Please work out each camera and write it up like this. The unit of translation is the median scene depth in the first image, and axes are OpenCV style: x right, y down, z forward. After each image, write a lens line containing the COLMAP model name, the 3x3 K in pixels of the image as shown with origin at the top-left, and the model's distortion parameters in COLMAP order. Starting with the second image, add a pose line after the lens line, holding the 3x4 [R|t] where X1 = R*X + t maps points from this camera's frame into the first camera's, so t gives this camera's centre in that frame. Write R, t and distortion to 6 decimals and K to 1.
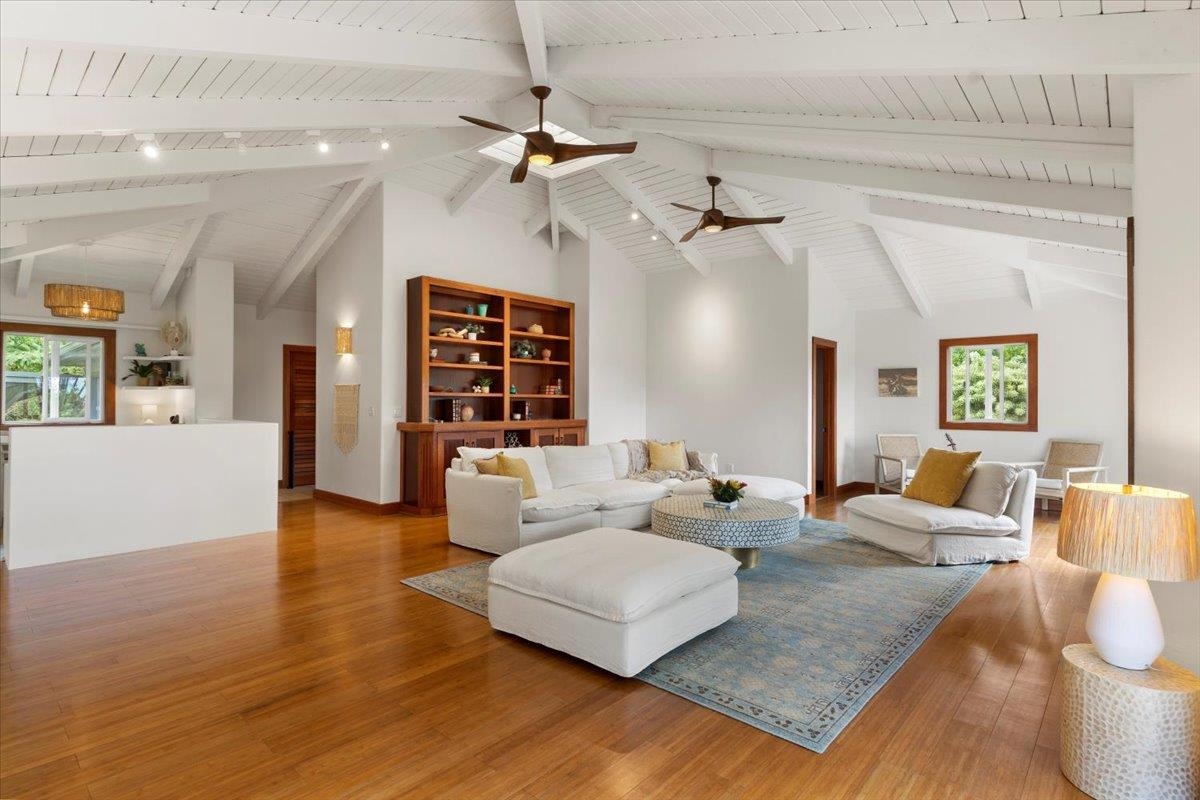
lens RADIAL K [[574.6, 0, 609.2], [0, 574.6, 403.0], [0, 0, 1]] dist [0.002314, -0.000443]
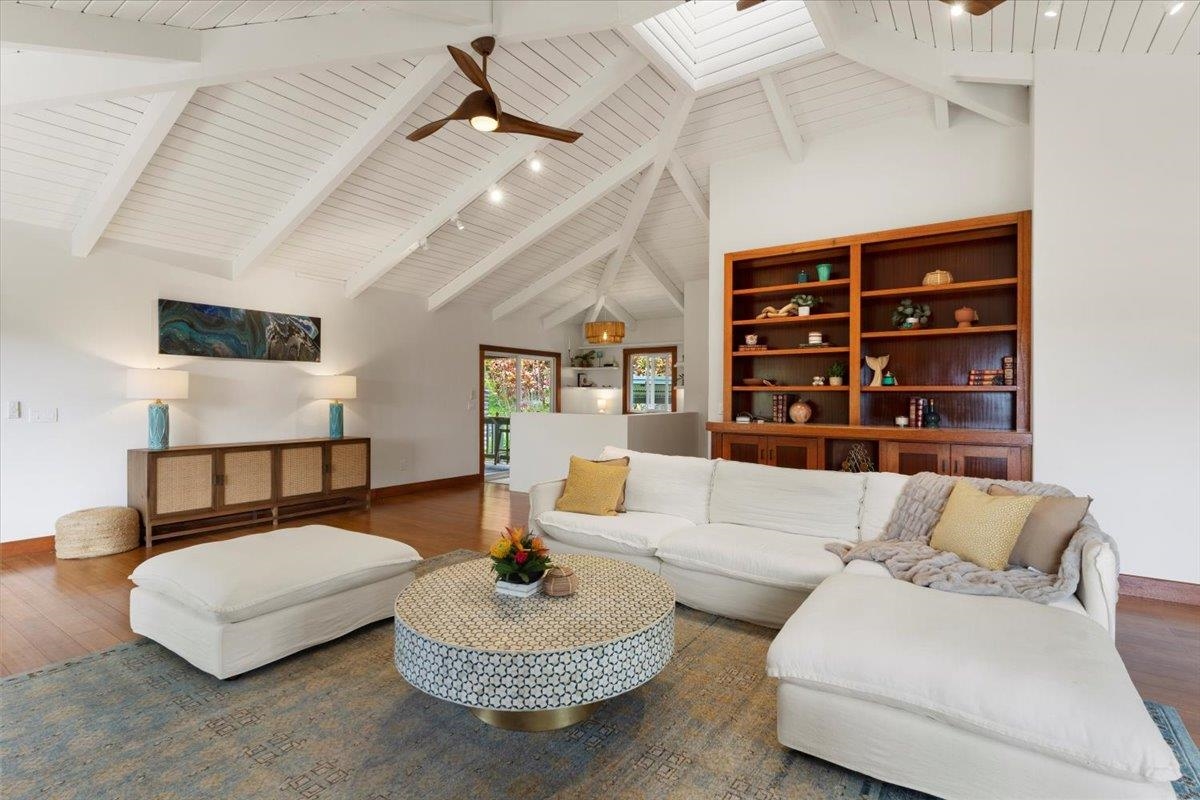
lens RADIAL K [[574.6, 0, 606.5], [0, 574.6, 394.1], [0, 0, 1]] dist [0.002314, -0.000443]
pose [[0.140222, -0.006749, -0.990097, 0.466962], [-0.005744, 0.999954, -0.007630, 0.000342], [0.990103, 0.006757, 0.140177, 0.626995]]
